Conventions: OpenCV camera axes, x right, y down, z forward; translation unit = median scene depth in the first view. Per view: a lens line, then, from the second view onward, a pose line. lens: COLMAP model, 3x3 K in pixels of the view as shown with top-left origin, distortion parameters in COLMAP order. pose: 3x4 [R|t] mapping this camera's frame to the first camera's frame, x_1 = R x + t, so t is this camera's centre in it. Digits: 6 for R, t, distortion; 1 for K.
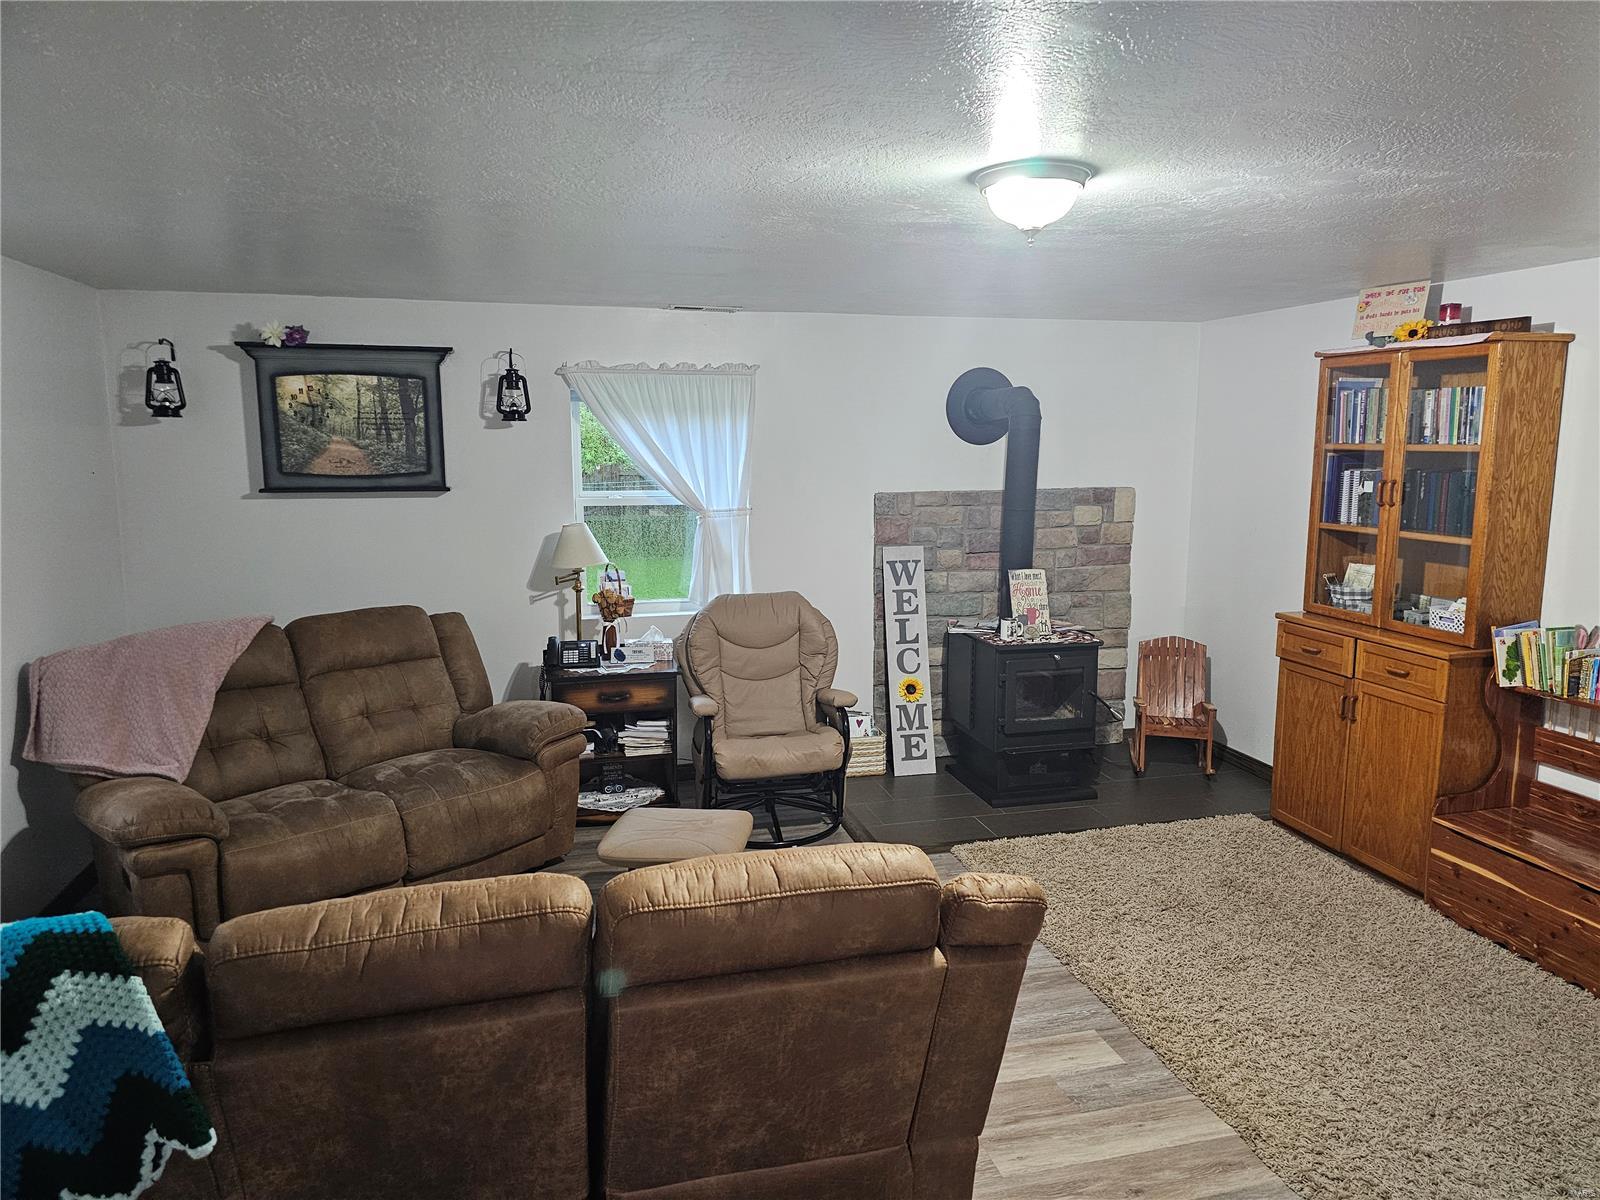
lens RADIAL K [[1076.9, 0, 799.6], [0, 1076.9, 579.3], [0, 0, 1]] dist [0.065558, -0.037140]
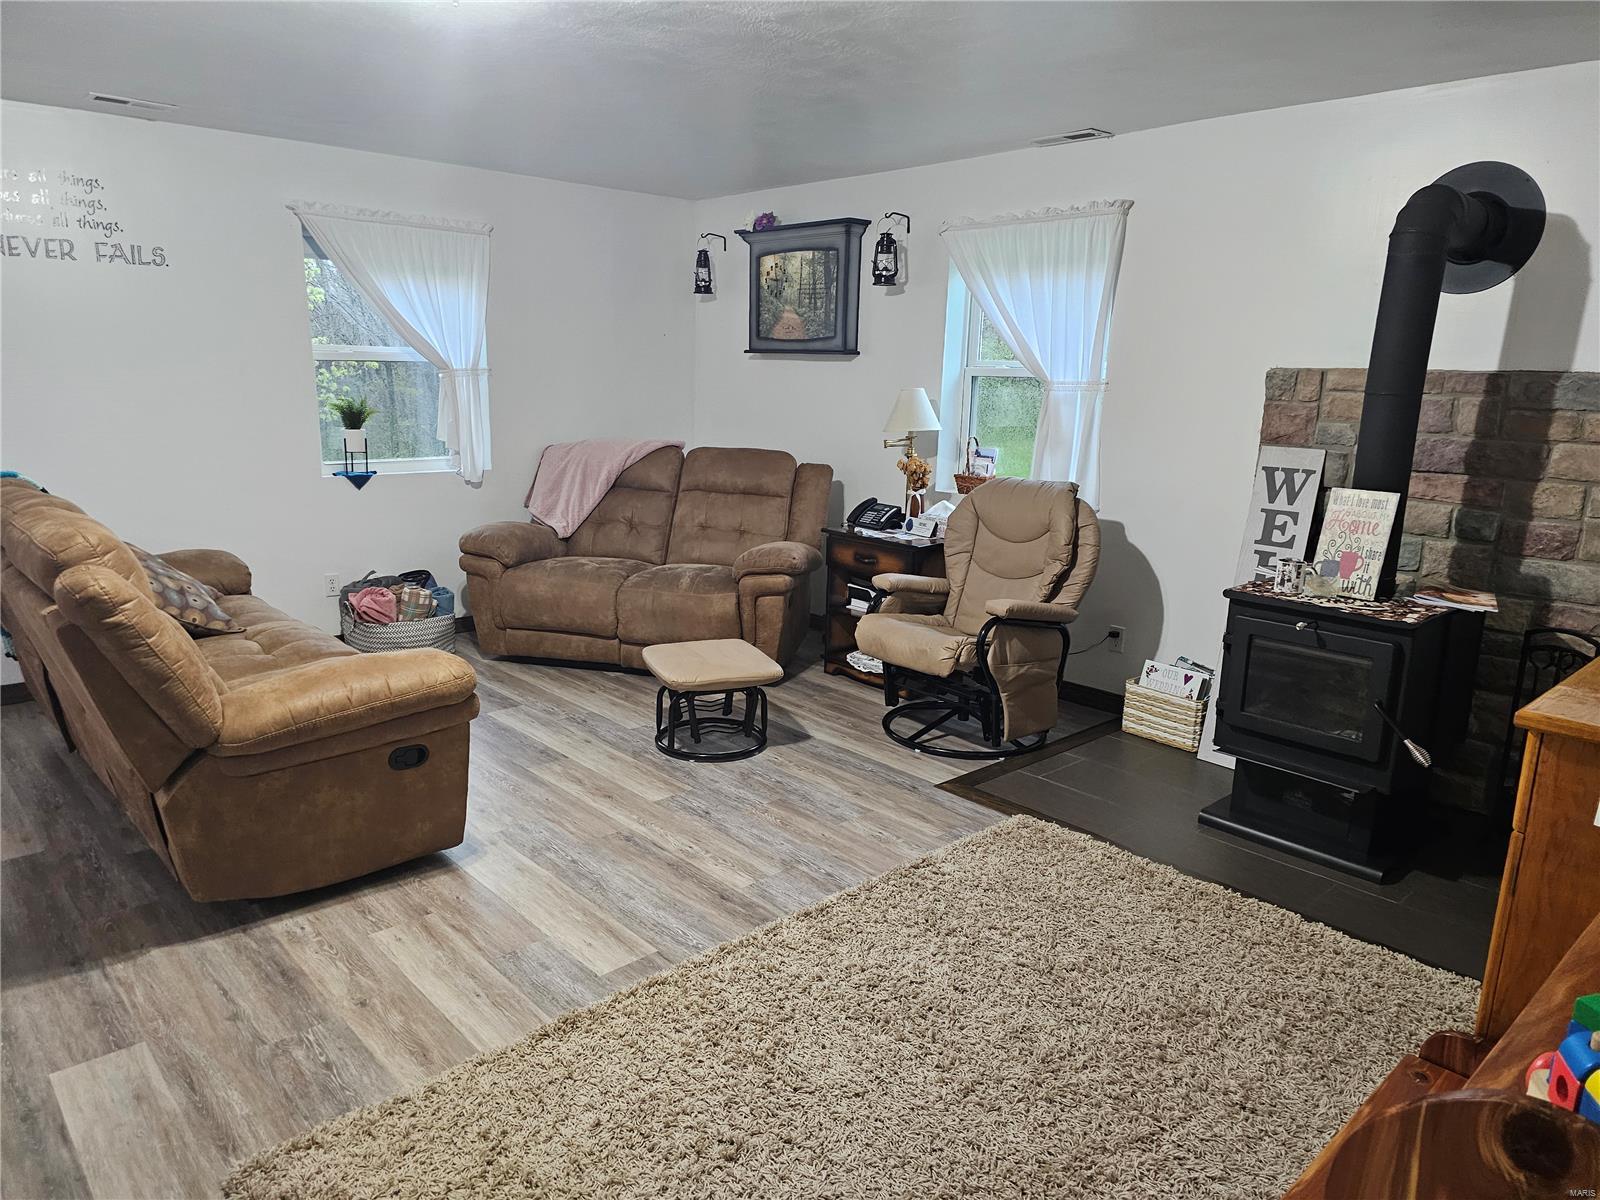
lens RADIAL K [[1076.9, 0, 784.0], [0, 1076.9, 597.0], [0, 0, 1]] dist [0.065558, -0.037140]
pose [[0.458793, 0.200021, -0.865737, 0.661699], [-0.135001, 0.978713, 0.154579, -0.001706], [0.878227, 0.045956, 0.476030, 0.446173]]
